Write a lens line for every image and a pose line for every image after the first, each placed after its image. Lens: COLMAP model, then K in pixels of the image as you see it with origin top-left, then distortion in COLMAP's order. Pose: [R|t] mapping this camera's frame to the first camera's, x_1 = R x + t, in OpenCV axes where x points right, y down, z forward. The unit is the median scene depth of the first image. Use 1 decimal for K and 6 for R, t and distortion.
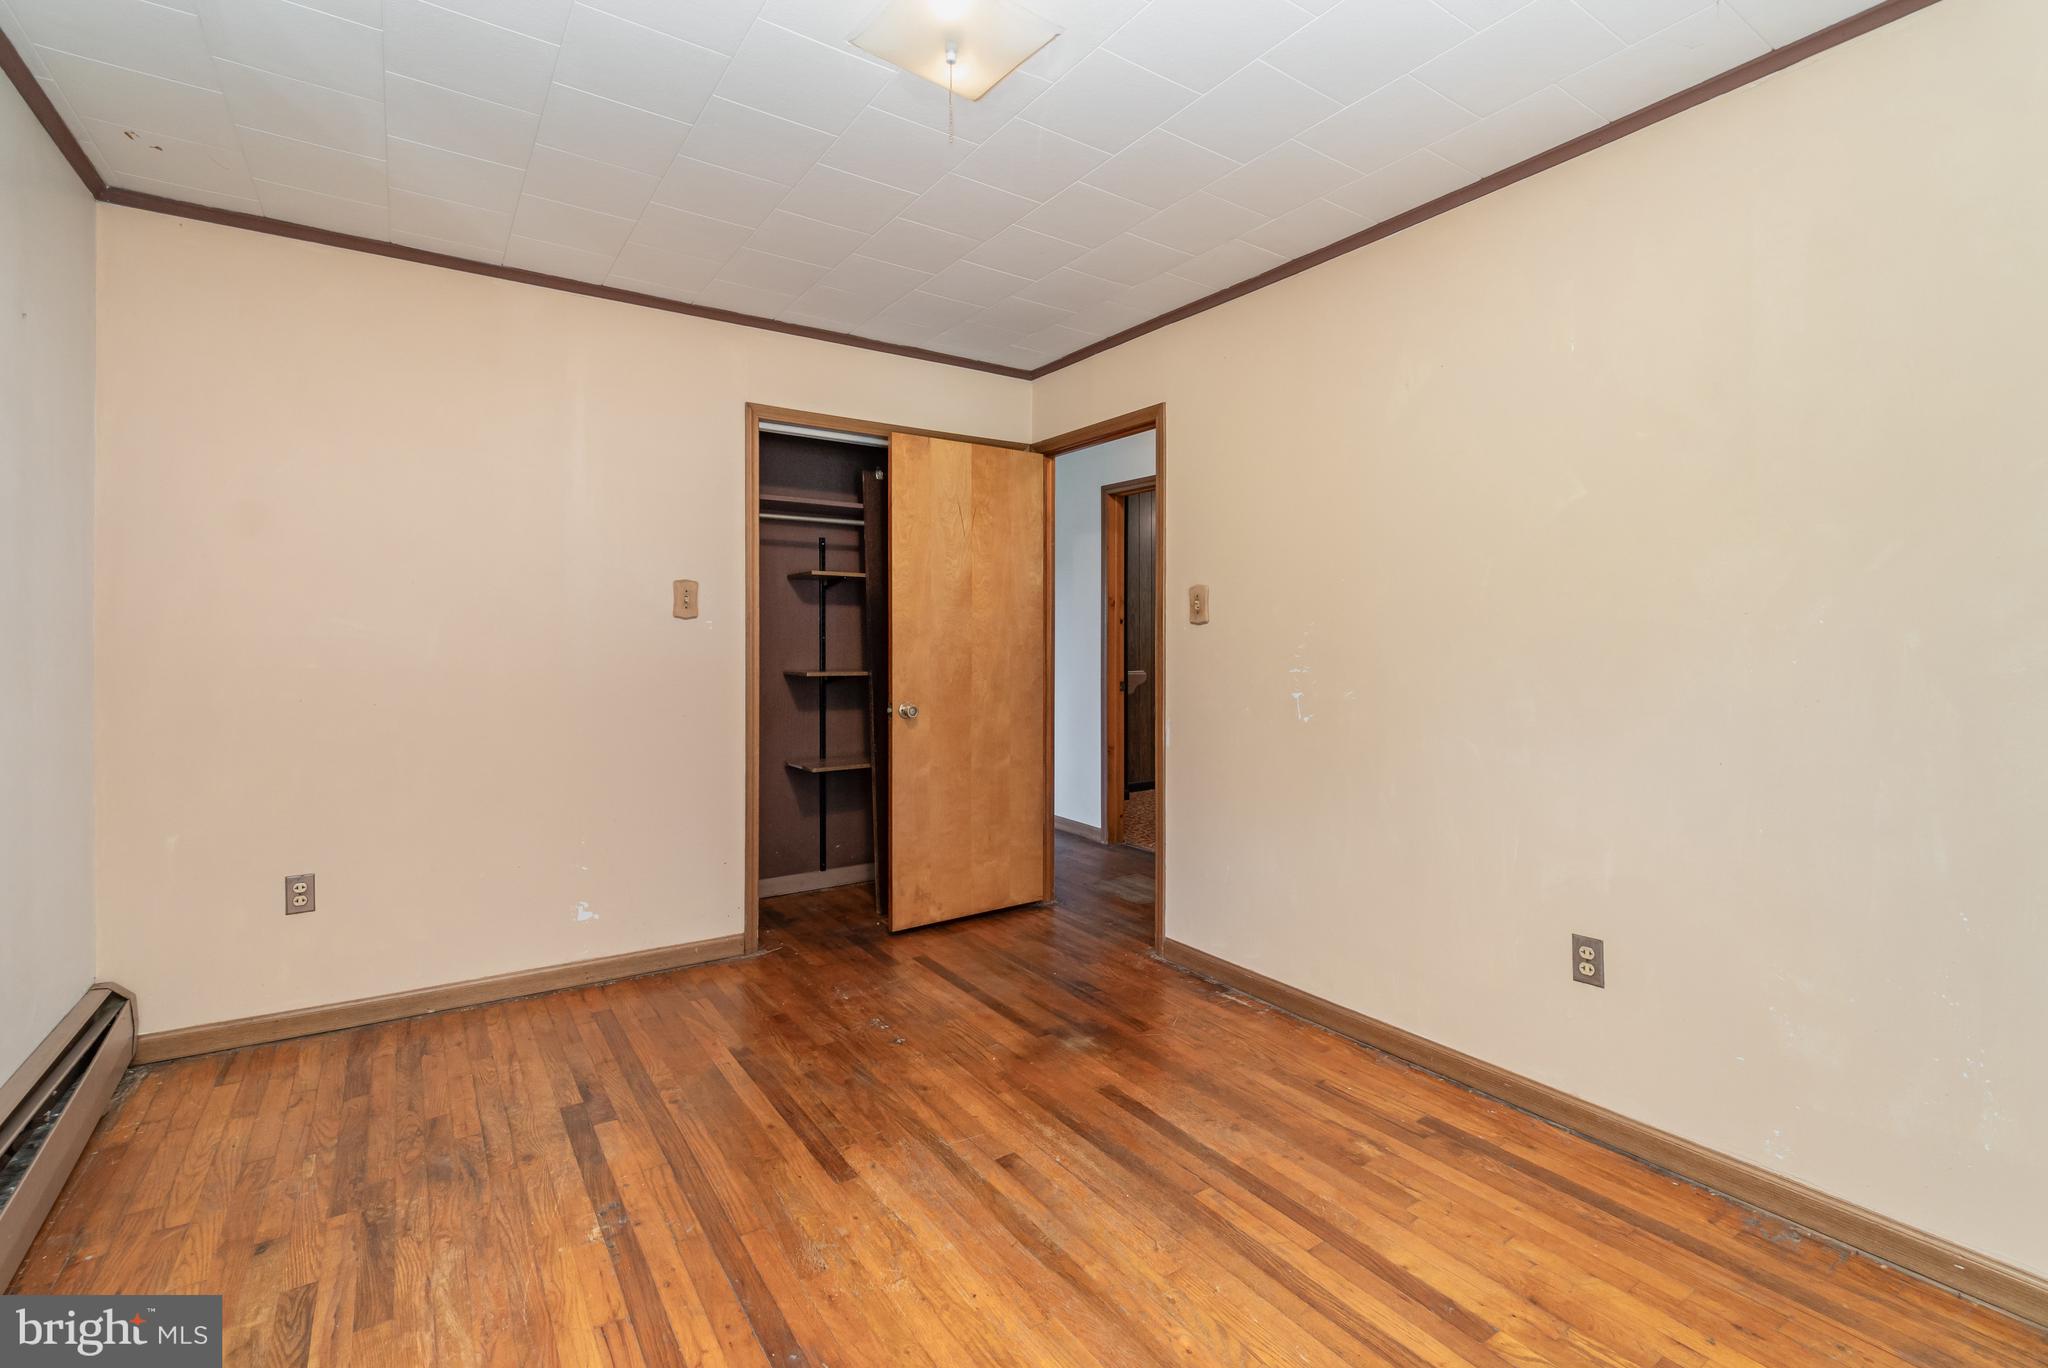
lens RADIAL K [[890.1, 0, 1002.0], [0, 890.1, 660.2], [0, 0, 1]] dist [-0.001801, 0.000120]
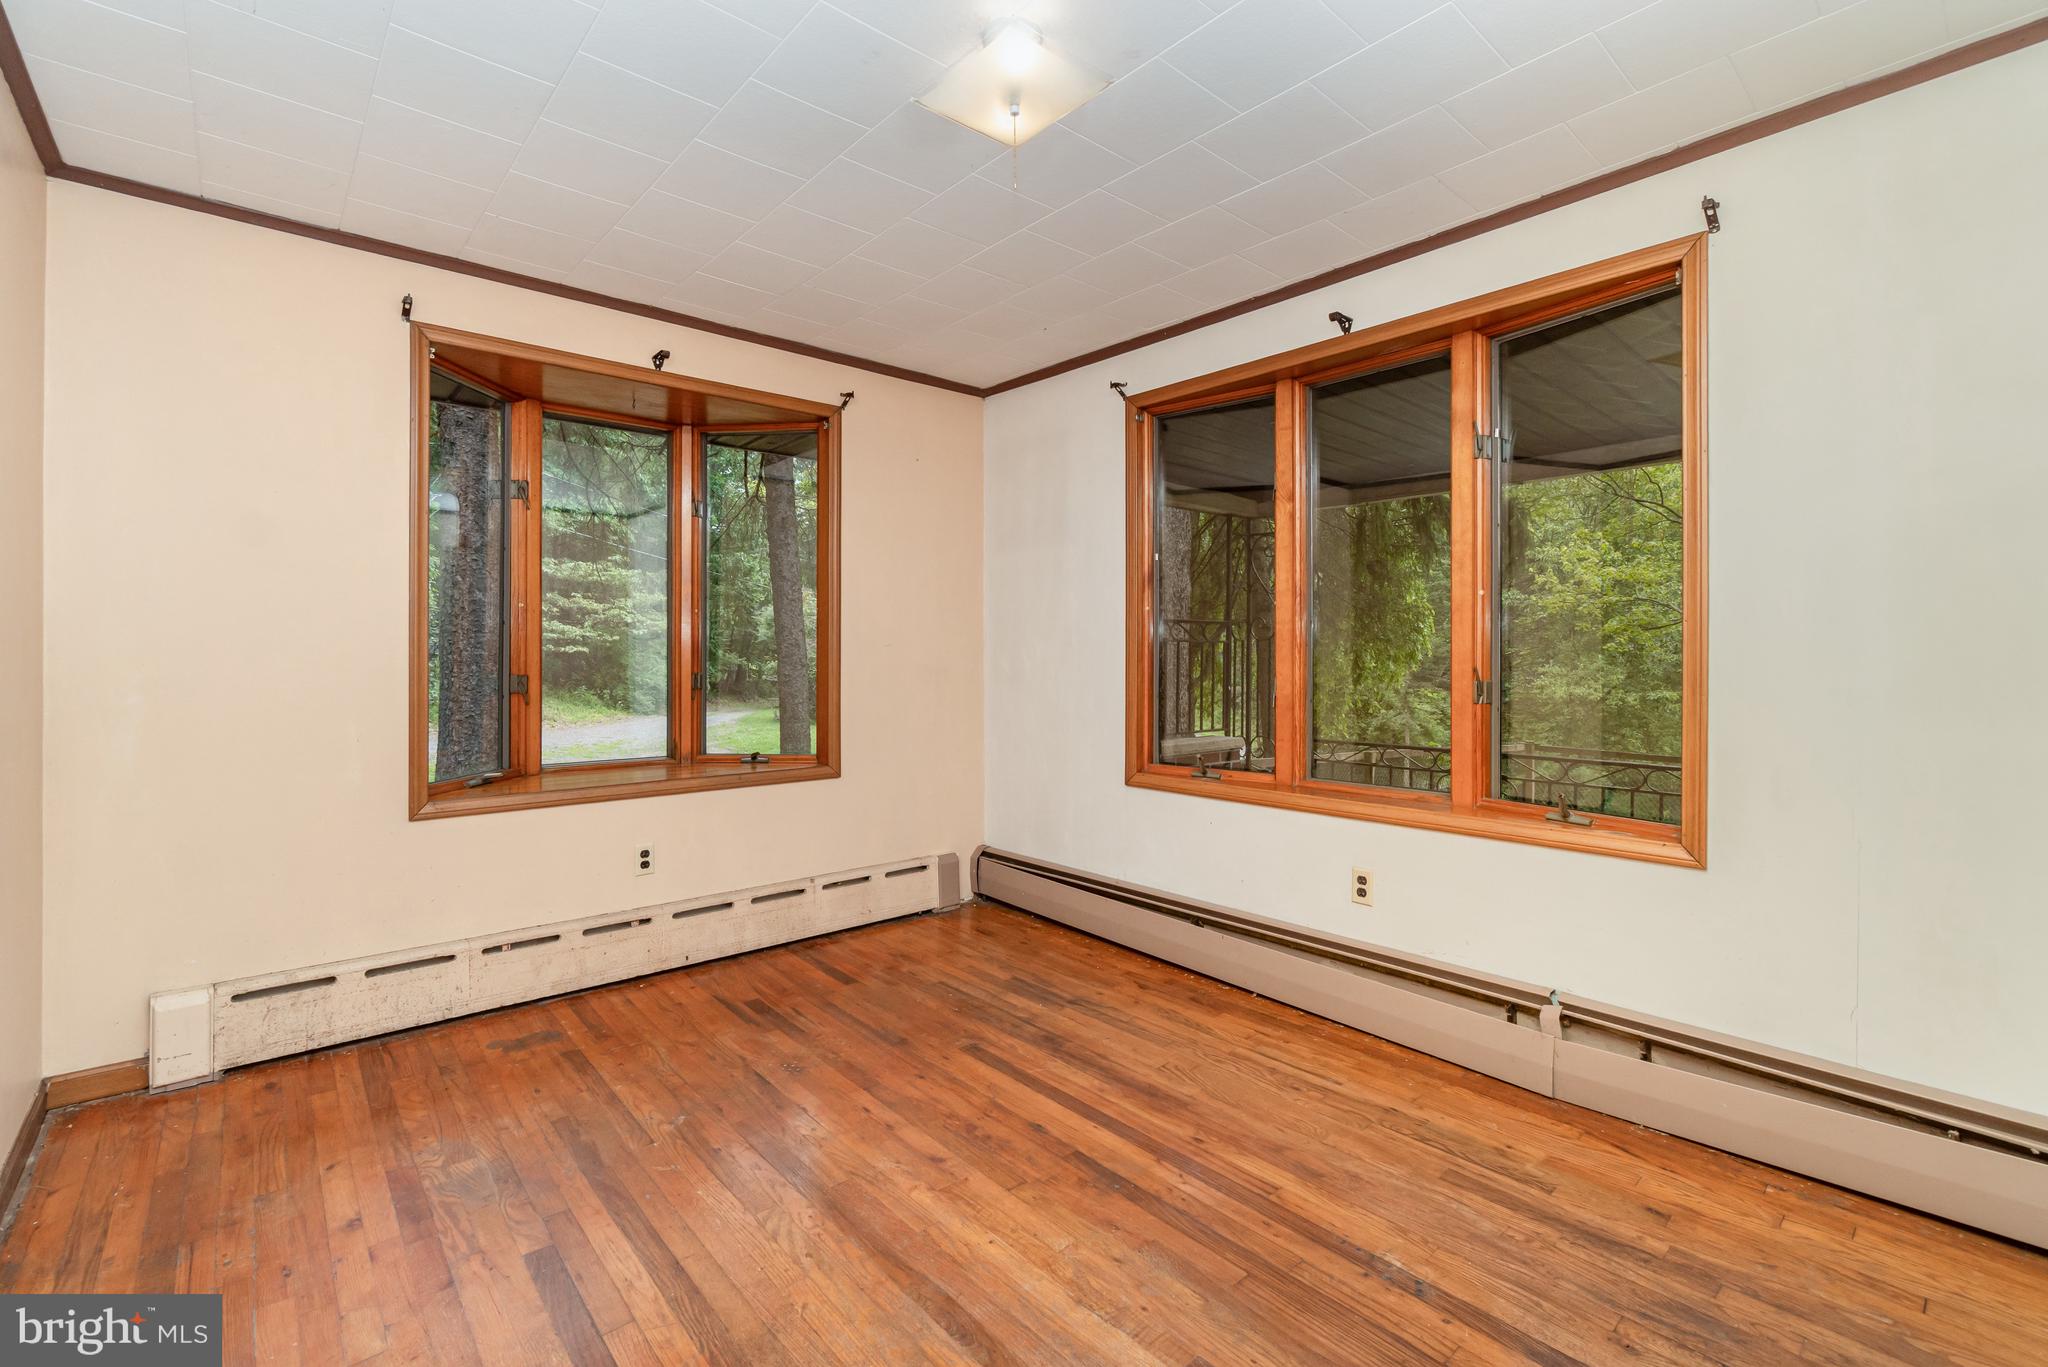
lens RADIAL K [[890.1, 0, 1002.0], [0, 890.1, 659.7], [0, 0, 1]] dist [-0.001801, 0.000120]
pose [[-0.993054, -0.000110, -0.117663, 0.080261], [-0.002565, 0.999782, 0.020717, -0.026585], [0.117635, 0.020875, -0.992837, 1.949360]]
